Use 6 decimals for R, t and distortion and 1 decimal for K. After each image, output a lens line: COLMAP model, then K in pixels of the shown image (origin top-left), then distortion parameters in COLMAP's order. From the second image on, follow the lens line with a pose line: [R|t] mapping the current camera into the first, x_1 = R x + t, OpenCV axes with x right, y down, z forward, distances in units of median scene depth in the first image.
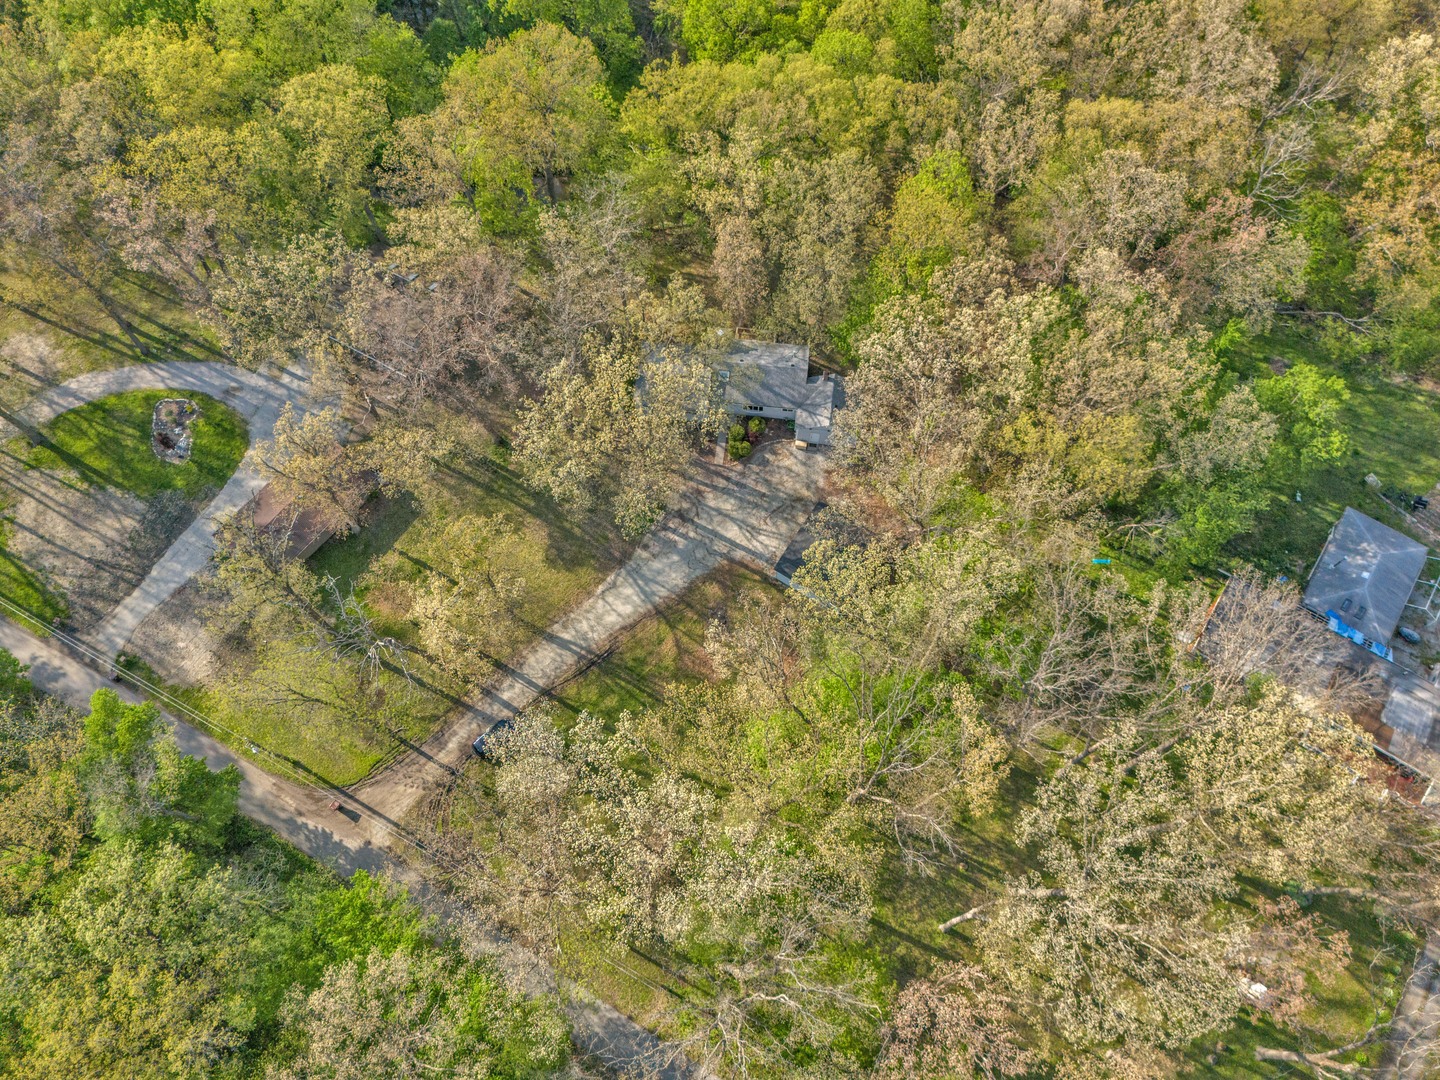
lens RADIAL K [[1119.3, 0, 725.3], [0, 1119.3, 539.0], [0, 0, 1]] dist [-0.001843, -0.017698]
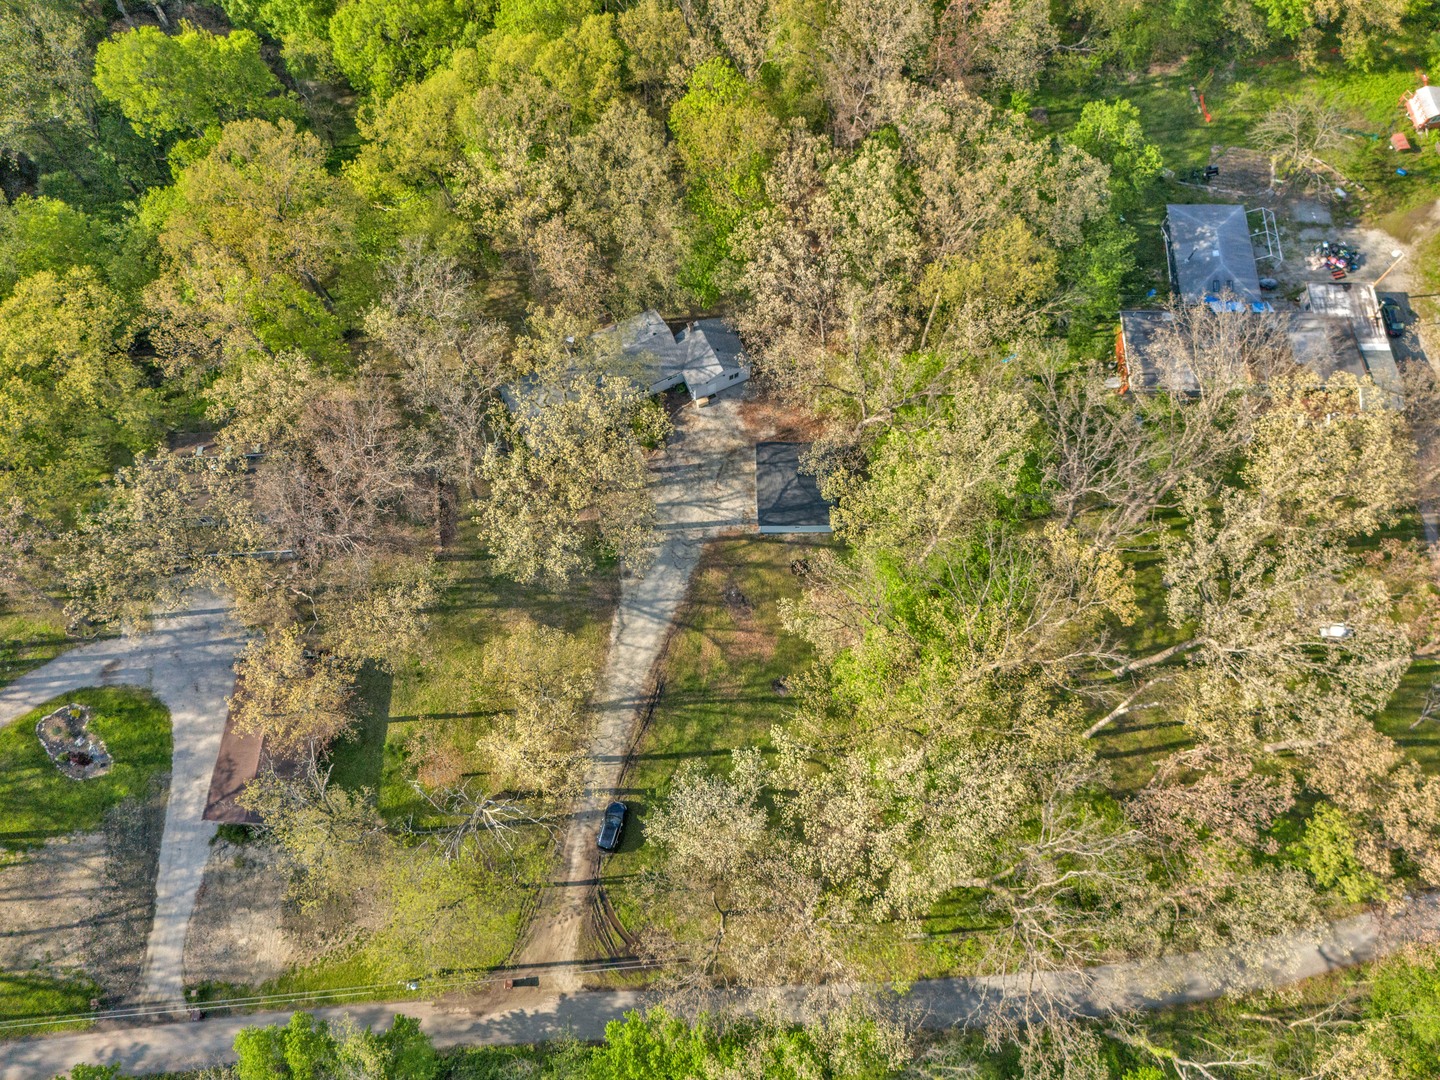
lens RADIAL K [[1119.3, 0, 723.4], [0, 1119.3, 544.1], [0, 0, 1]] dist [-0.001843, -0.017698]
pose [[0.833871, -0.512632, 0.204617, -0.188438], [0.496231, 0.858589, 0.128763, -0.099123], [-0.241690, -0.005834, 0.970336, 0.054095]]
